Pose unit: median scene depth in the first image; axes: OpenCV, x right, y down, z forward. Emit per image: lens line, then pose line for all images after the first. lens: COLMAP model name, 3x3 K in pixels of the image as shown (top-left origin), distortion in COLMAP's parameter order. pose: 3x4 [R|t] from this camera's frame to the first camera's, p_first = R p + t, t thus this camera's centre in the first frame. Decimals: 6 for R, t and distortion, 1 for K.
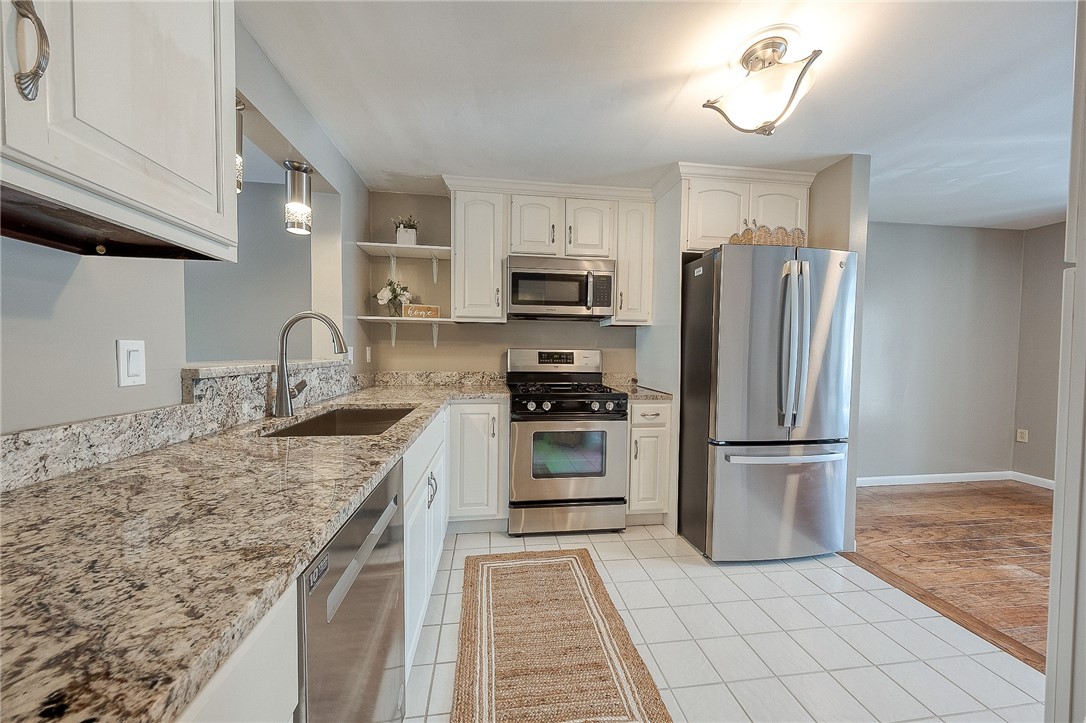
lens RADIAL K [[381.3, 0, 540.8], [0, 381.3, 363.3], [0, 0, 1]] dist [0.000515, -0.000136]
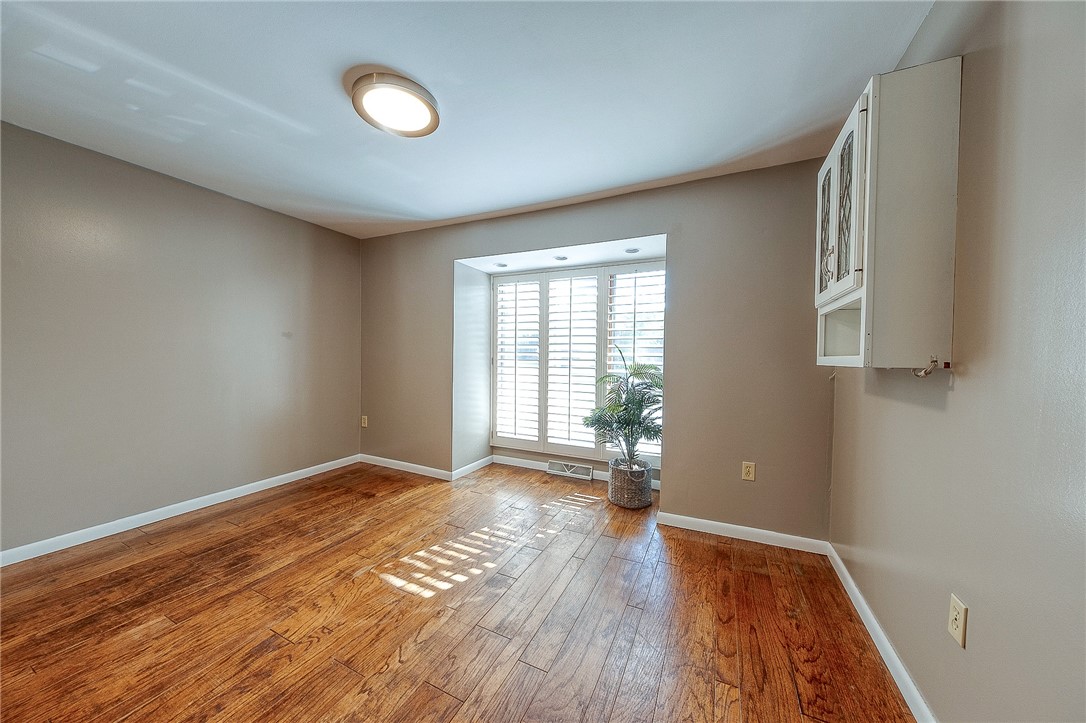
lens RADIAL K [[364.6, 0, 544.7], [0, 364.6, 360.9], [0, 0, 1]] dist [0.007243, -0.001353]
pose [[0.545836, -0.015949, 0.837740, 0.957129], [0.016302, 0.999832, 0.008413, 0.015049], [-0.837734, 0.009065, 0.546004, -0.060789]]
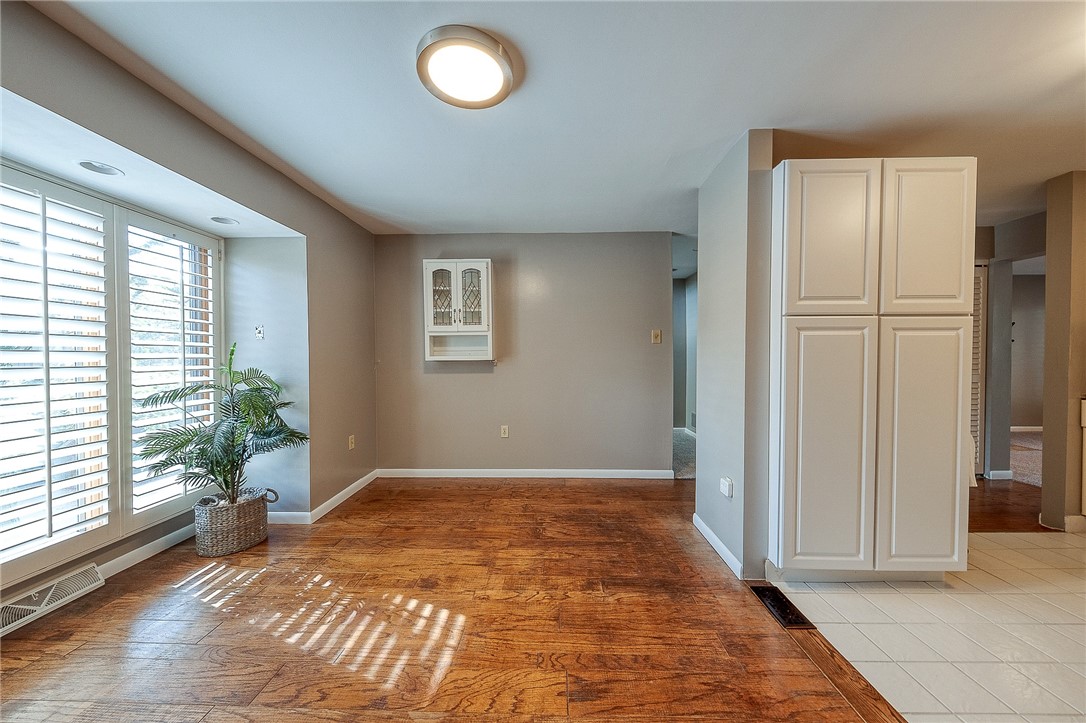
lens RADIAL K [[364.6, 0, 547.5], [0, 364.6, 363.2], [0, 0, 1]] dist [0.007243, -0.001353]
pose [[-0.988957, -0.008273, 0.147970, 1.186307], [-0.001240, 0.998868, 0.047554, -0.019239], [-0.148196, 0.046846, -0.987848, 1.186030]]
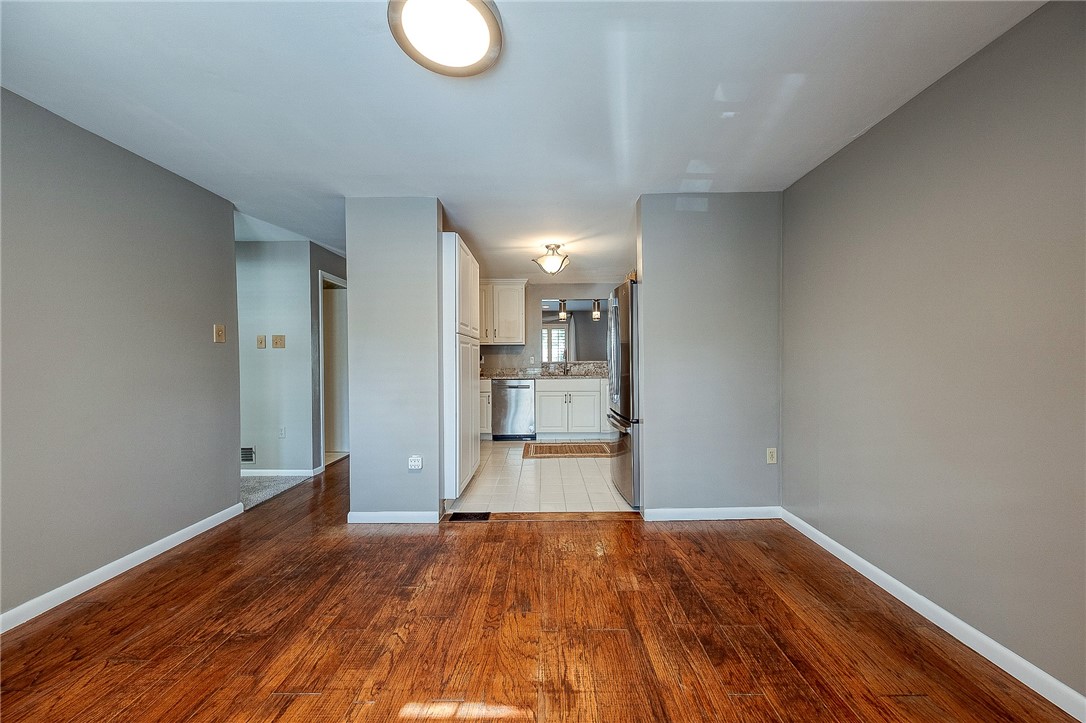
lens RADIAL K [[364.6, 0, 542.9], [0, 364.6, 360.5], [0, 0, 1]] dist [0.007243, -0.001353]
pose [[-0.136308, -0.003907, -0.990659, 1.933081], [-0.024663, 0.999696, -0.000549, 0.000031], [0.990359, 0.024358, -0.136363, 0.796583]]
